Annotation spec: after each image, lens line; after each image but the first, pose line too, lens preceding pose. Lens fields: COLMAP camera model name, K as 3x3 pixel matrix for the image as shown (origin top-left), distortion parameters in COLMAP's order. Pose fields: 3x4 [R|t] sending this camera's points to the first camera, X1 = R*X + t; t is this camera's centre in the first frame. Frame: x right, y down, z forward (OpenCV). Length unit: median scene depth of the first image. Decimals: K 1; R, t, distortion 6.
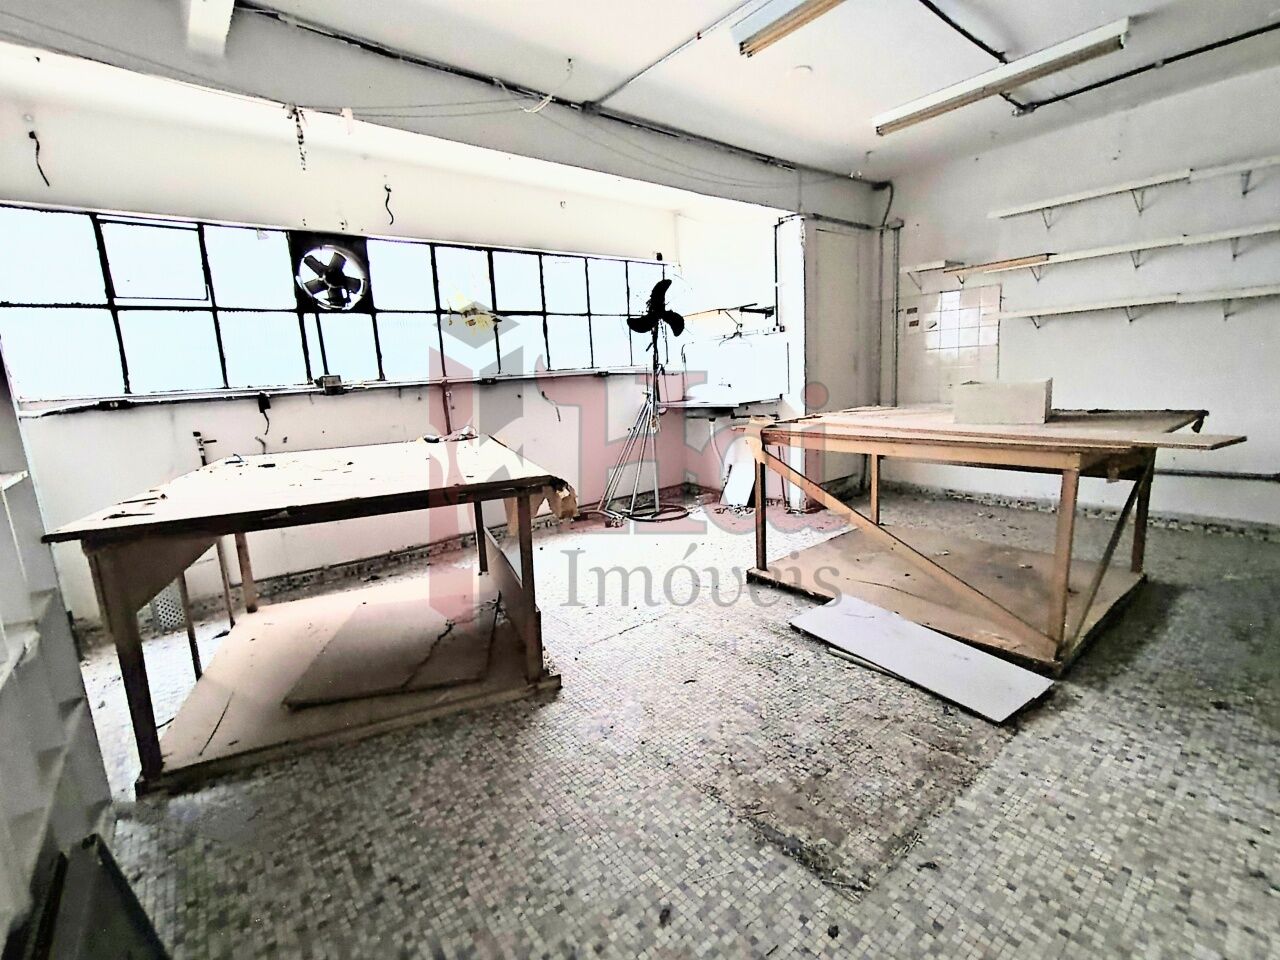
lens RADIAL K [[572.3, 0, 639.3], [0, 572.3, 471.5], [0, 0, 1]] dist [-0.006945, 0.005983]
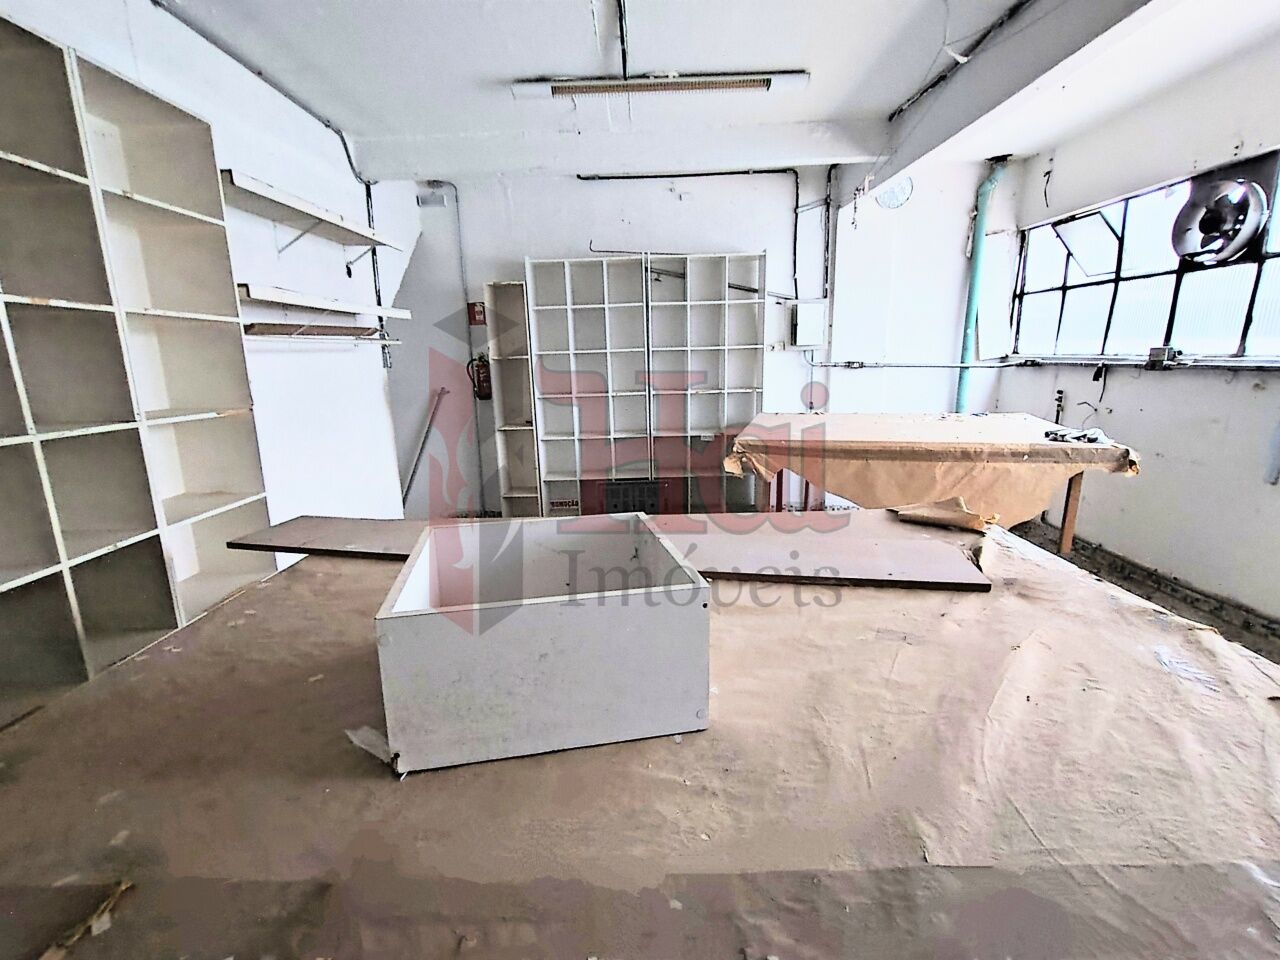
lens RADIAL K [[572.3, 0, 639.3], [0, 572.3, 478.4], [0, 0, 1]] dist [-0.006945, 0.005983]
pose [[-0.636795, 0.232753, -0.735063, 0.617473], [-0.077734, 0.929111, 0.361538, -0.225009], [0.767105, 0.287365, -0.573561, 0.904409]]
